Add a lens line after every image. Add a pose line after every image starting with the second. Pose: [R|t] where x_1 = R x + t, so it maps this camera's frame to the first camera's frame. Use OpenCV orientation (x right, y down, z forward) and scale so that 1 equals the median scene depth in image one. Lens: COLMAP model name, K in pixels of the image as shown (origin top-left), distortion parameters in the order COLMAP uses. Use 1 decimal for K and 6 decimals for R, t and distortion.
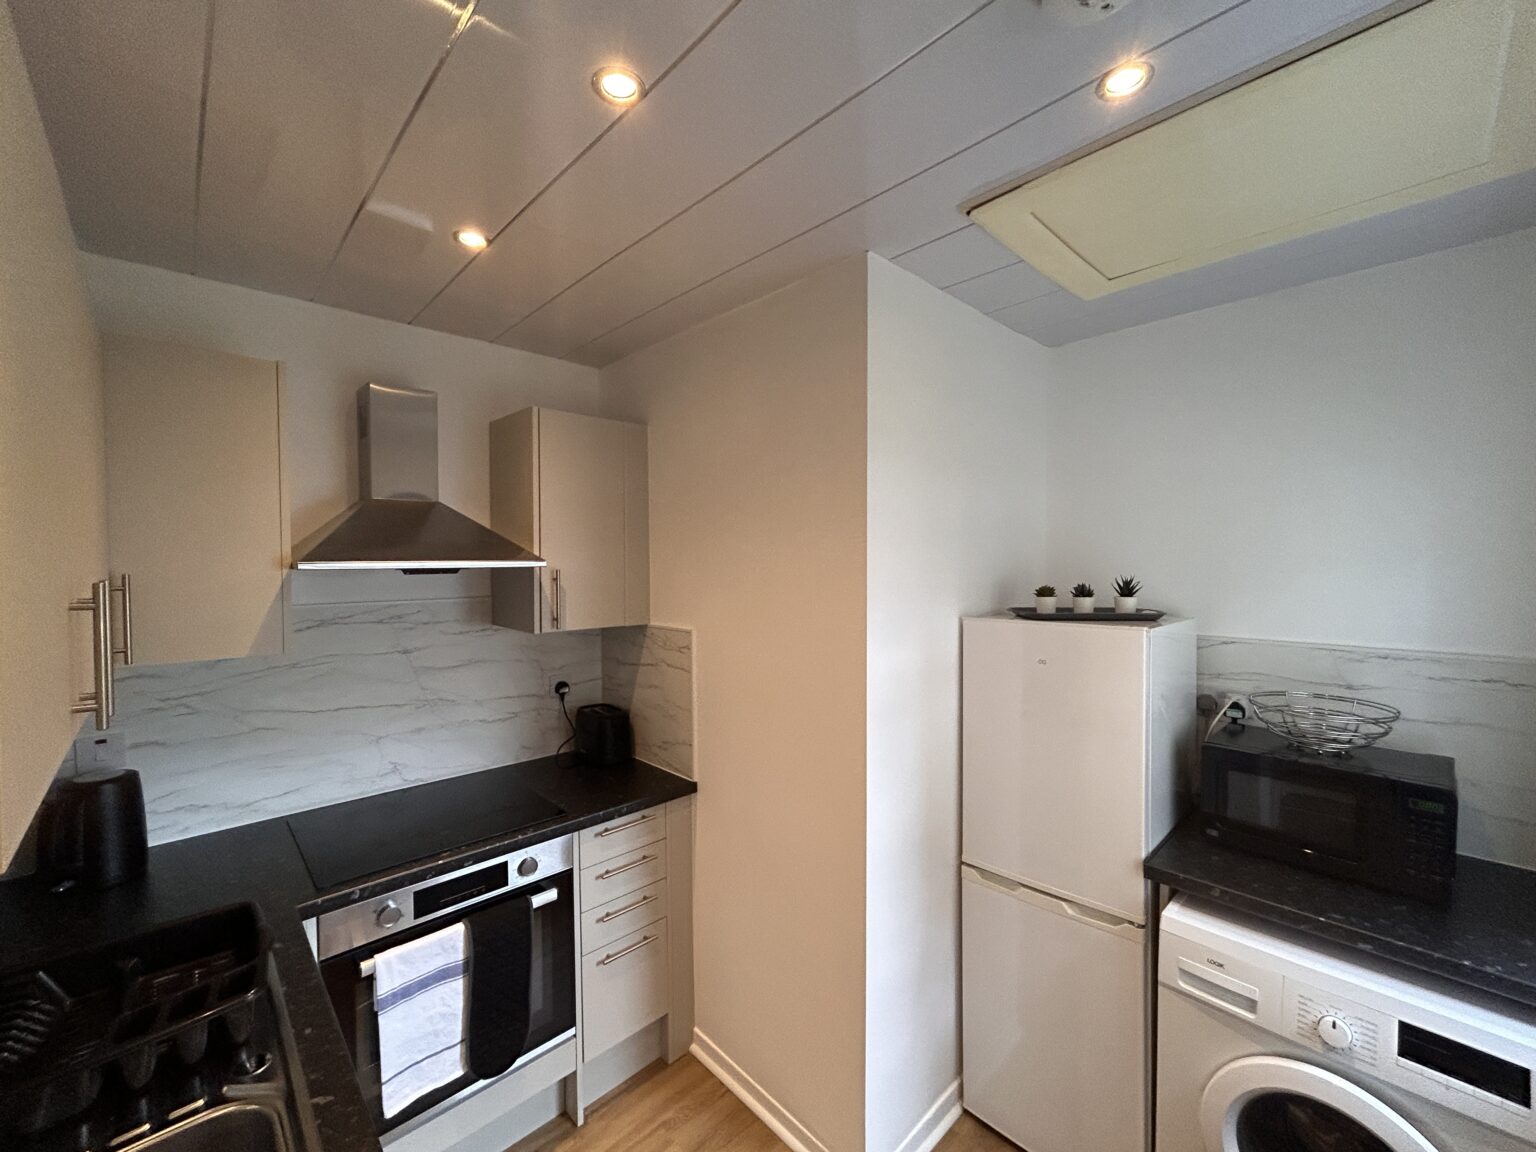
lens RADIAL K [[624.0, 0, 764.5], [0, 624.0, 573.6], [0, 0, 1]] dist [0.002409, 0.001236]
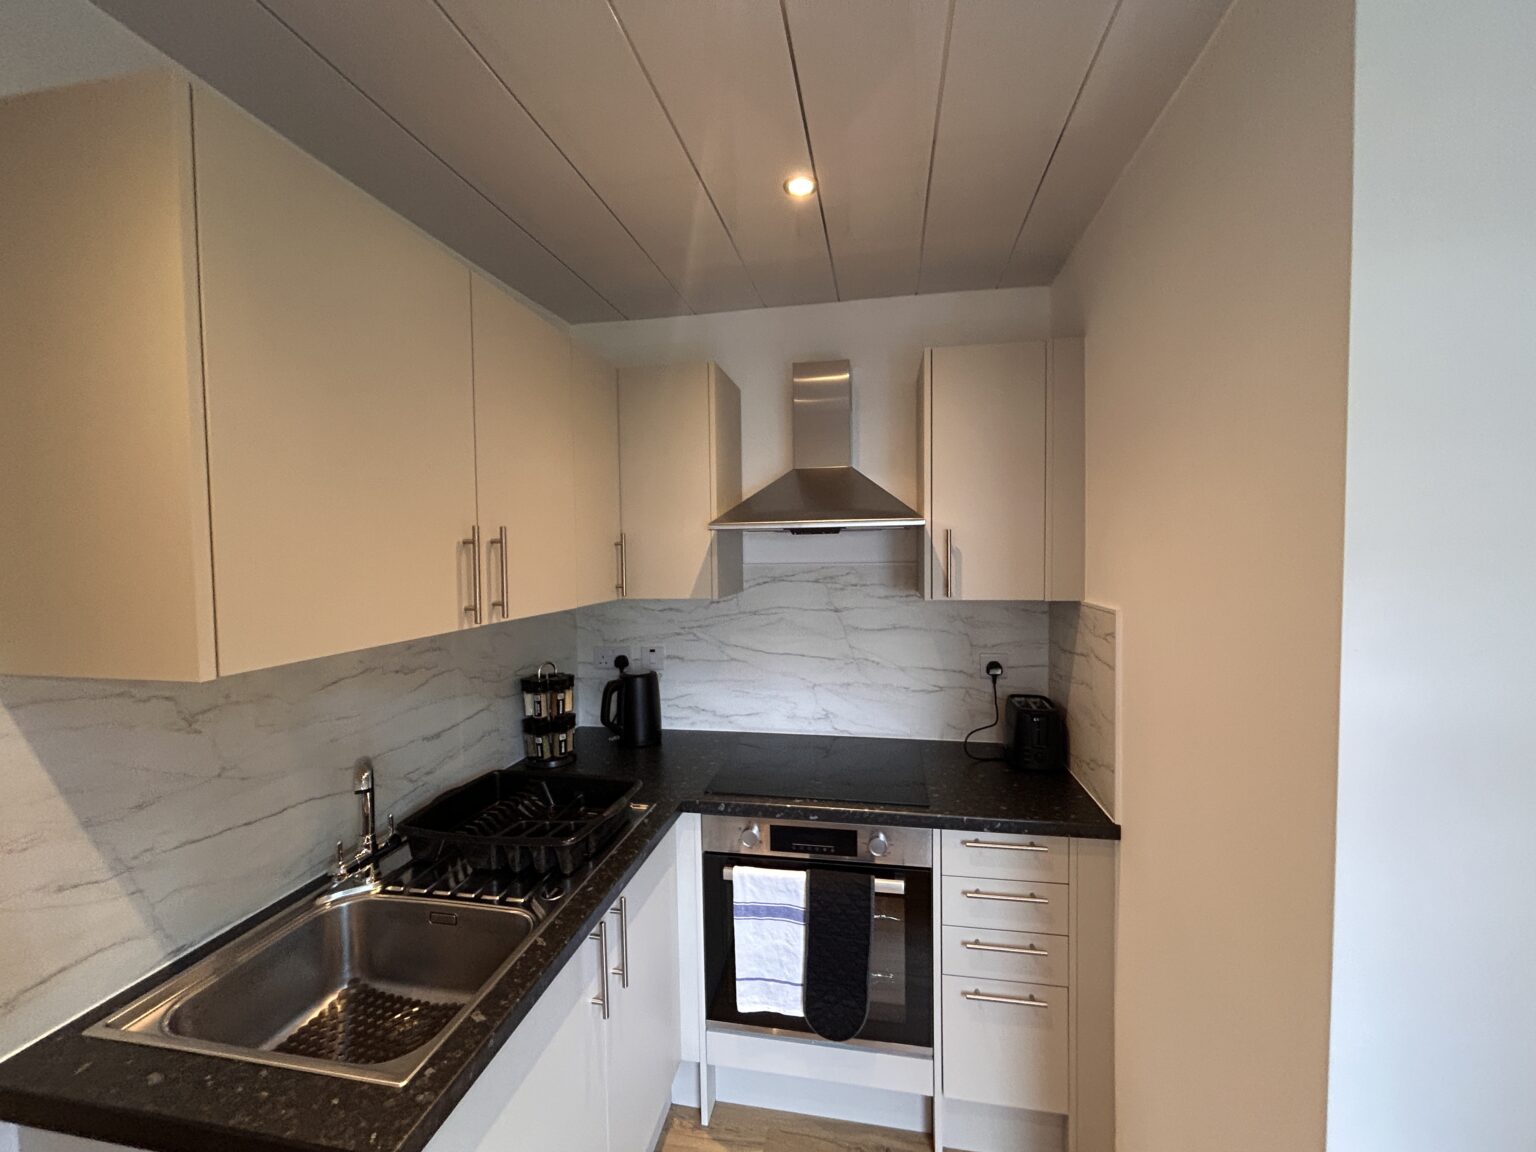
lens RADIAL K [[624.0, 0, 771.0], [0, 624.0, 574.4], [0, 0, 1]] dist [0.002409, 0.001236]
pose [[0.593687, 0.028349, -0.804196, 0.238482], [-0.008998, 0.999551, 0.028593, 0.035976], [0.804646, -0.009740, 0.593675, 0.290780]]
